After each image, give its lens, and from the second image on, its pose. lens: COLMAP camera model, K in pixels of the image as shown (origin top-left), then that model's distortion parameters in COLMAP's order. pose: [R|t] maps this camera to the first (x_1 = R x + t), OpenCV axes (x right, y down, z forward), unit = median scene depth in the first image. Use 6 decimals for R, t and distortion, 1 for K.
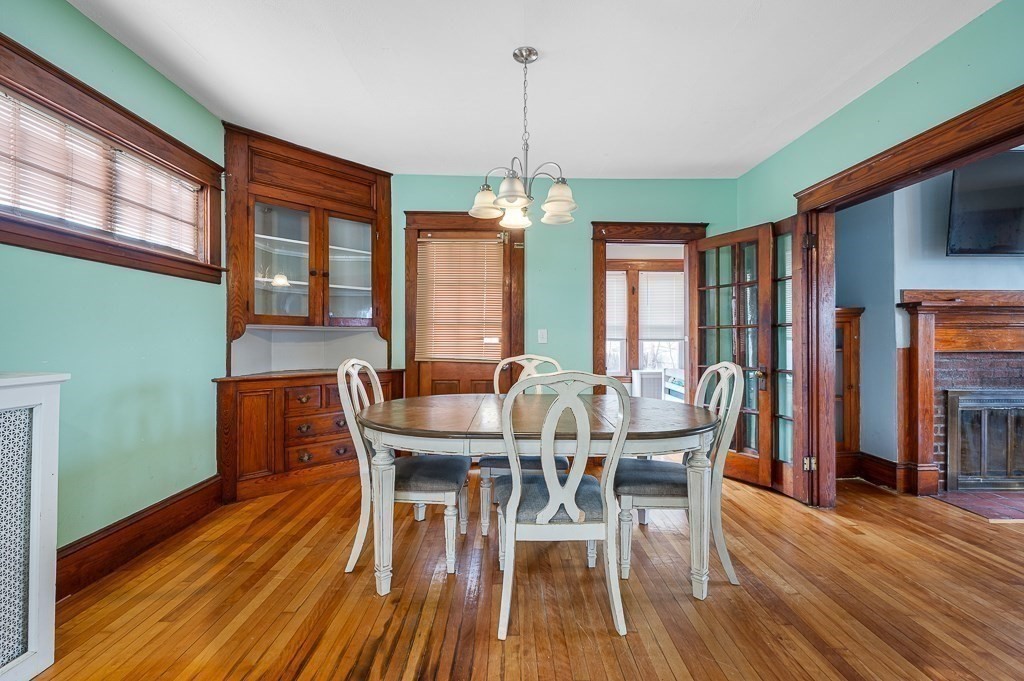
lens RADIAL K [[427.3, 0, 511.0], [0, 427.3, 339.3], [0, 0, 1]] dist [-0.013496, -0.000257]
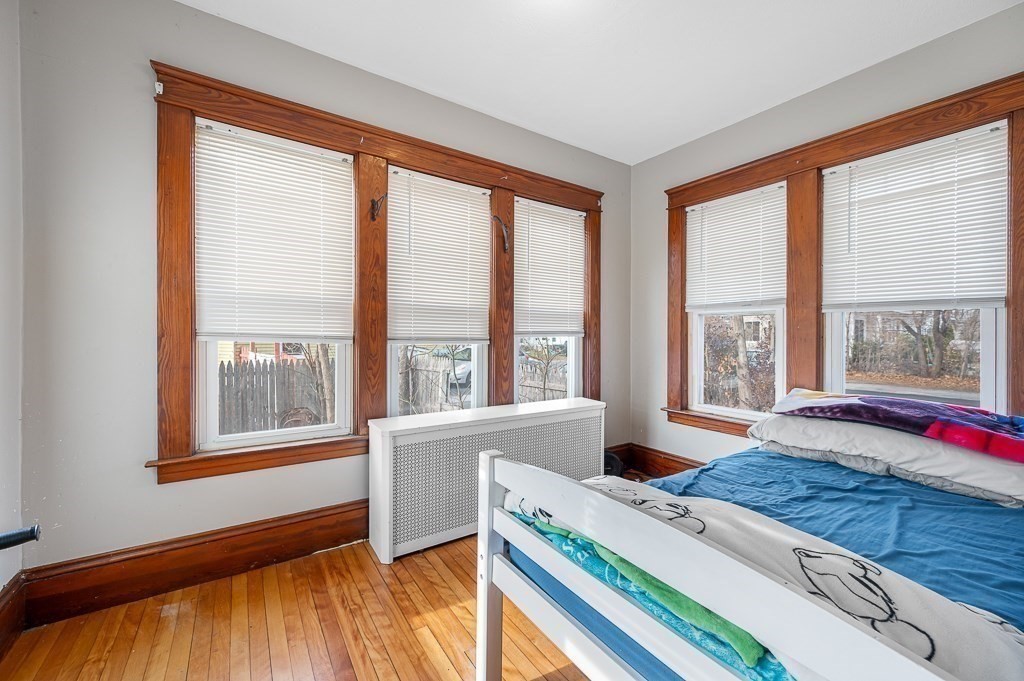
lens RADIAL K [[411.0, 0, 513.5], [0, 411.0, 341.3], [0, 0, 1]] dist [-0.001014, -0.000318]
pose [[0.826541, 0.001110, 0.562875, 0.184665], [-0.008826, 0.999901, 0.010989, -0.003220], [-0.562807, -0.014051, 0.826469, 0.626991]]
